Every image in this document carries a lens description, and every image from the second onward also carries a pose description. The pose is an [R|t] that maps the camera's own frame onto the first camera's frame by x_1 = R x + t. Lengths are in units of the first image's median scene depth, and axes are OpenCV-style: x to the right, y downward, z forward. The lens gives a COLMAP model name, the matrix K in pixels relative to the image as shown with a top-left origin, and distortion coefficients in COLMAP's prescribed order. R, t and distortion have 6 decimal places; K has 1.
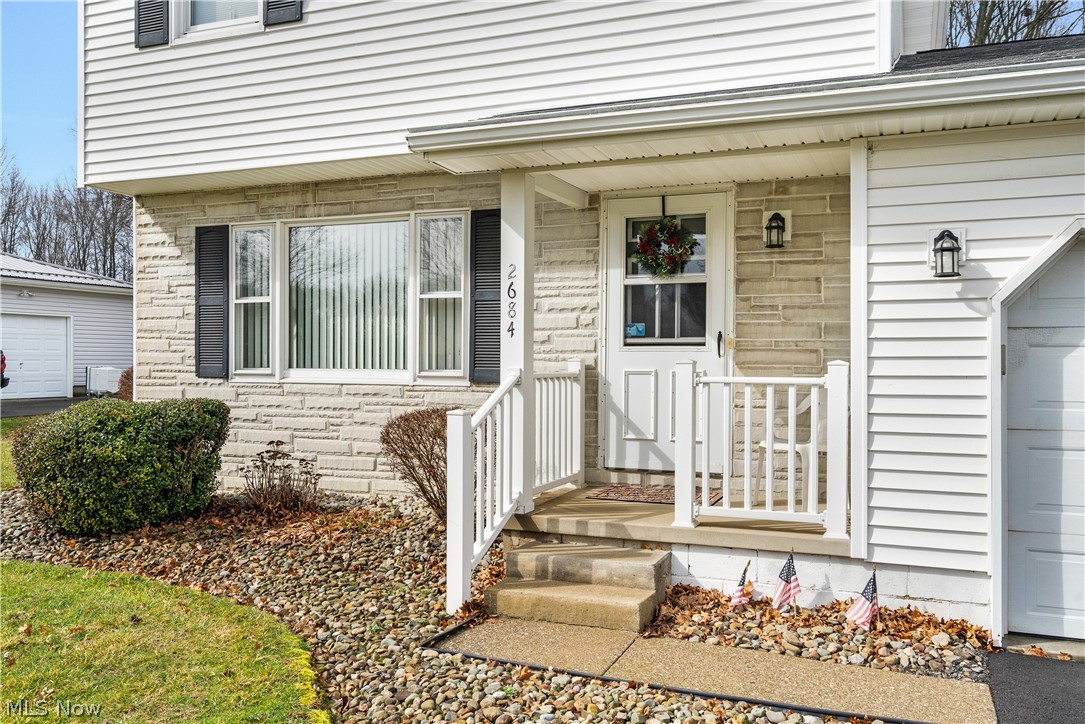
lens RADIAL K [[937.1, 0, 543.6], [0, 937.1, 363.1], [0, 0, 1]] dist [0.011806, 0.004534]
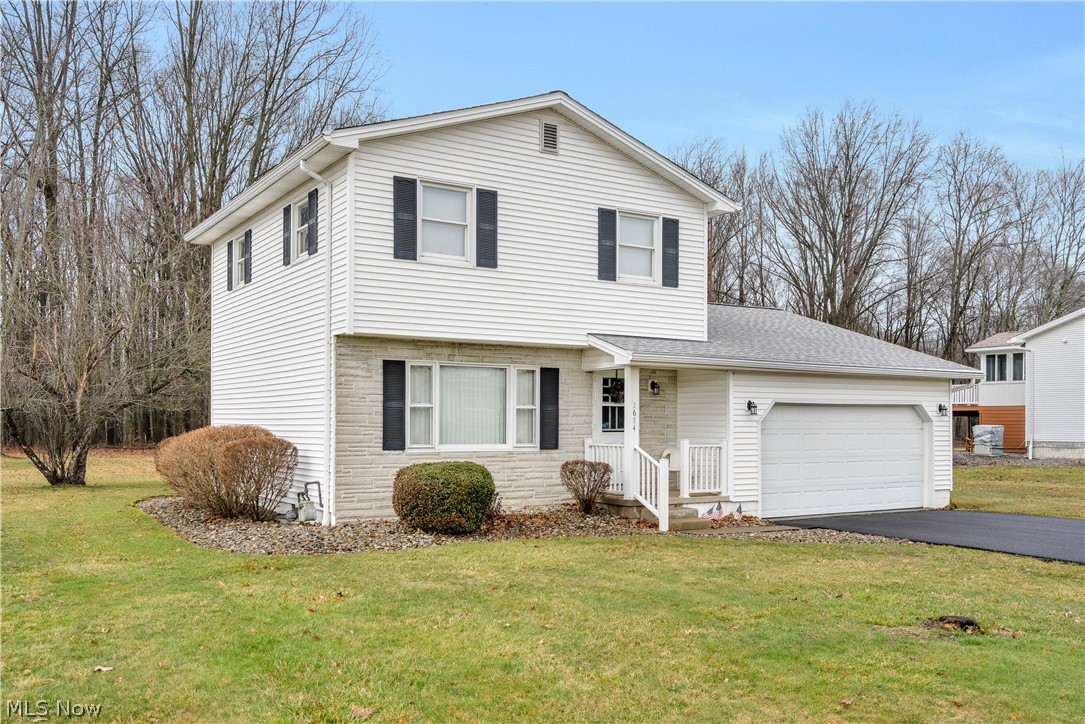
lens RADIAL K [[938.6, 0, 542.0], [0, 938.6, 427.3], [0, 0, 1]] dist [0.016036, 0.004527]
pose [[0.575951, -0.002426, 0.817481, -1.935526], [-0.000568, 0.999994, 0.003368, -0.038582], [-0.817484, -0.002404, 0.575946, -0.230295]]
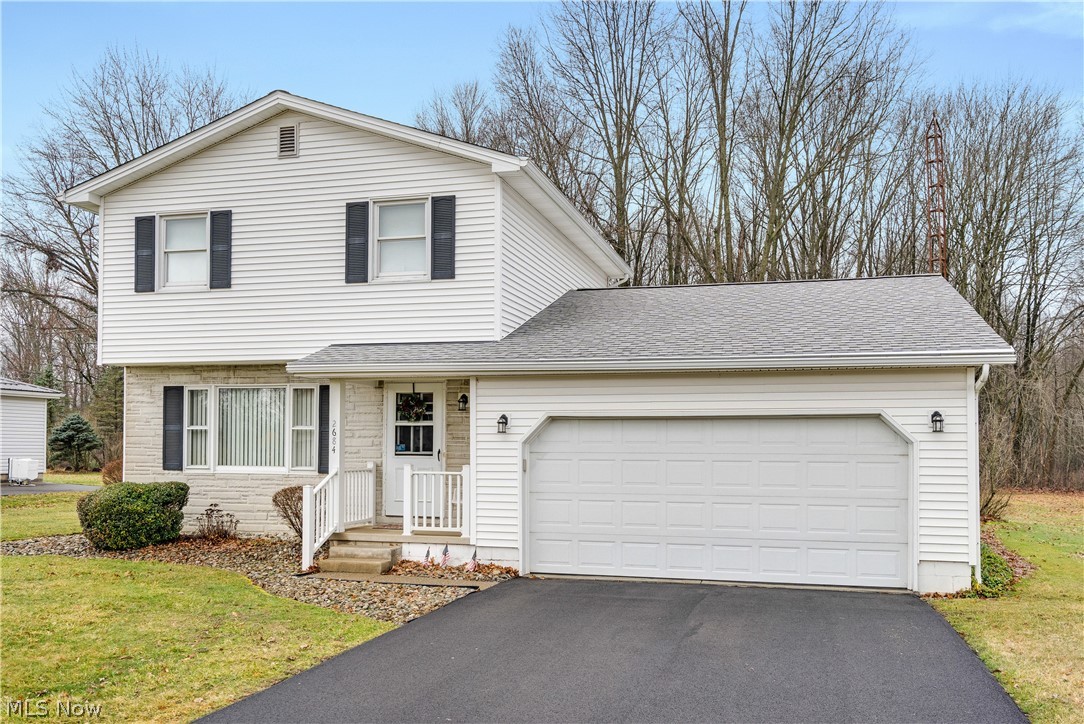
lens RADIAL K [[951.6, 0, 558.2], [0, 951.6, 437.3], [0, 0, 1]] dist [-0.000843, -0.002724]
pose [[0.990288, 0.005127, 0.138937, 0.151634], [-0.003169, 0.999893, -0.014310, -0.029560], [-0.138995, 0.013730, 0.990198, -1.110828]]
